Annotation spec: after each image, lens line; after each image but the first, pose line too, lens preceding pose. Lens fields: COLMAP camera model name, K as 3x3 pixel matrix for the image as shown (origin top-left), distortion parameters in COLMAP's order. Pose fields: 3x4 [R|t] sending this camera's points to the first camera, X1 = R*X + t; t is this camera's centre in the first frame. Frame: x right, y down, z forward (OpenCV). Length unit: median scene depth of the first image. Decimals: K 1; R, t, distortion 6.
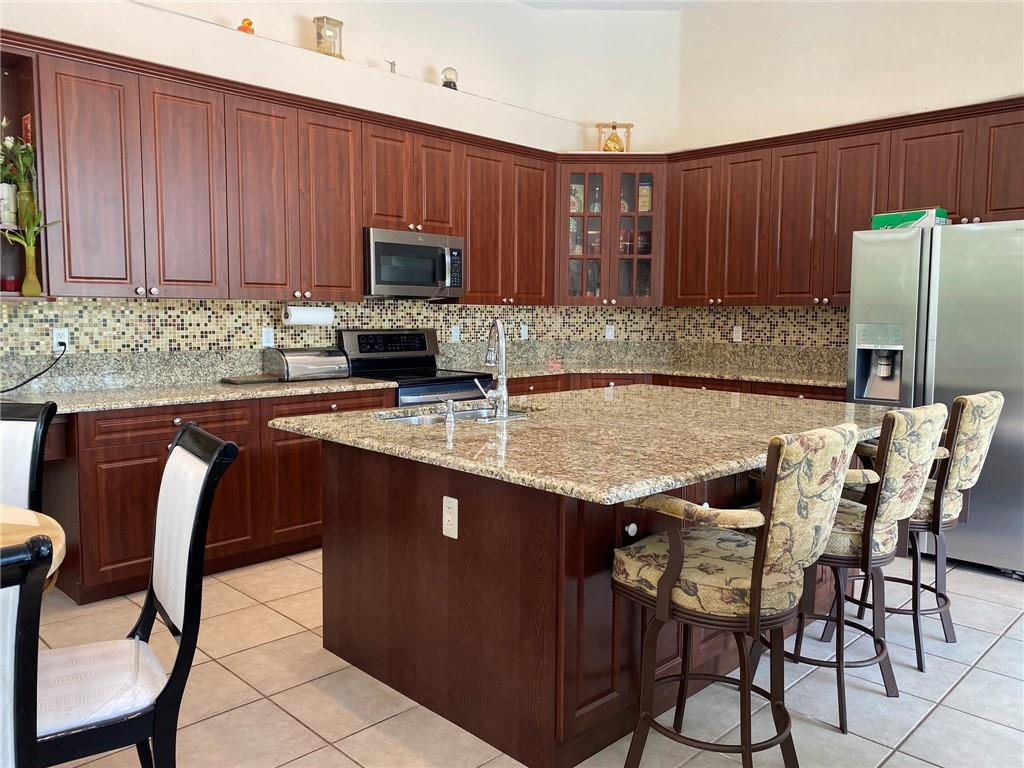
lens RADIAL K [[792.2, 0, 512.0], [0, 792.2, 384.0], [0, 0, 1]] dist [-0.012239, -0.004989]
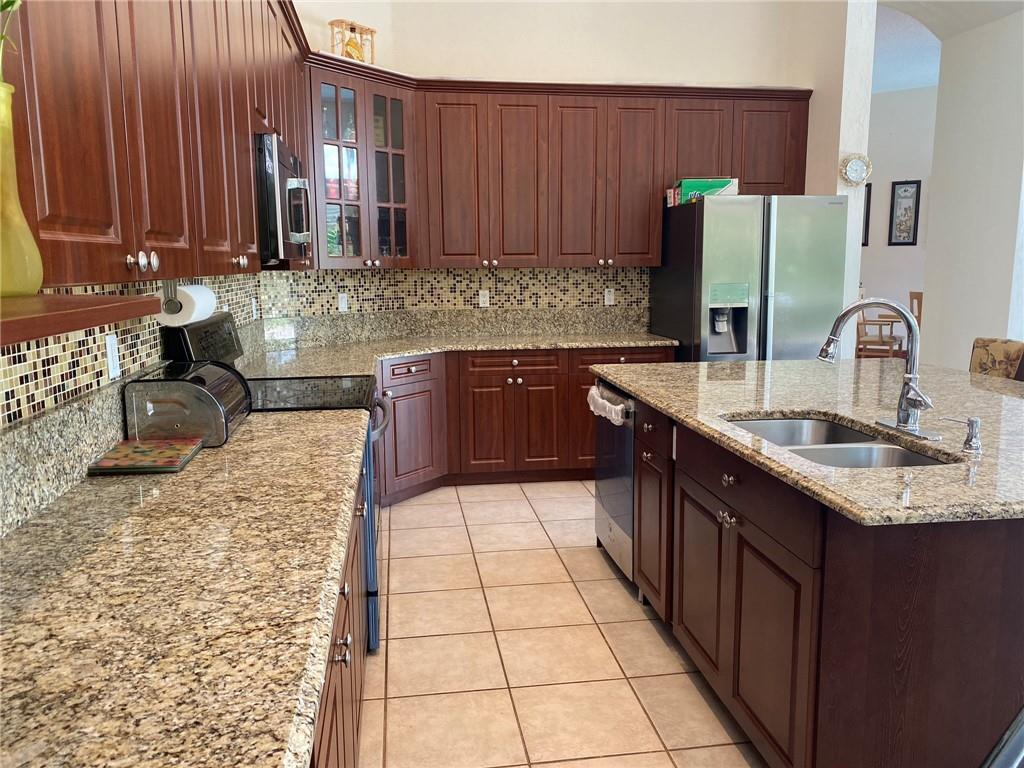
lens RADIAL K [[779.9, 0, 512.0], [0, 779.9, 384.0], [0, 0, 1]] dist [0.005821, -0.004355]
pose [[0.596365, -0.125679, 0.792814, -0.418517], [0.081206, 0.992046, 0.096178, -0.049436], [-0.798596, 0.007024, 0.601827, 0.439916]]
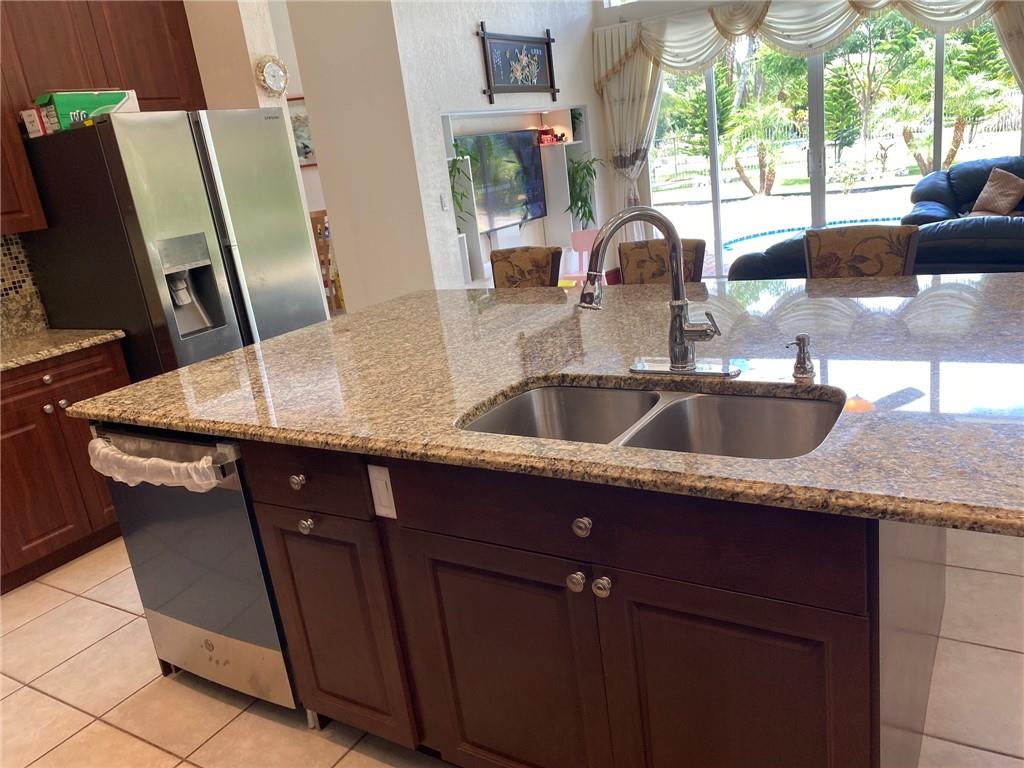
lens RADIAL K [[779.9, 0, 512.0], [0, 779.9, 384.0], [0, 0, 1]] dist [0.005821, -0.004355]
pose [[-0.232438, -0.245025, 0.941241, -0.269664], [0.214843, 0.930907, 0.295390, -0.072318], [-0.948586, 0.270879, -0.163736, 0.629544]]
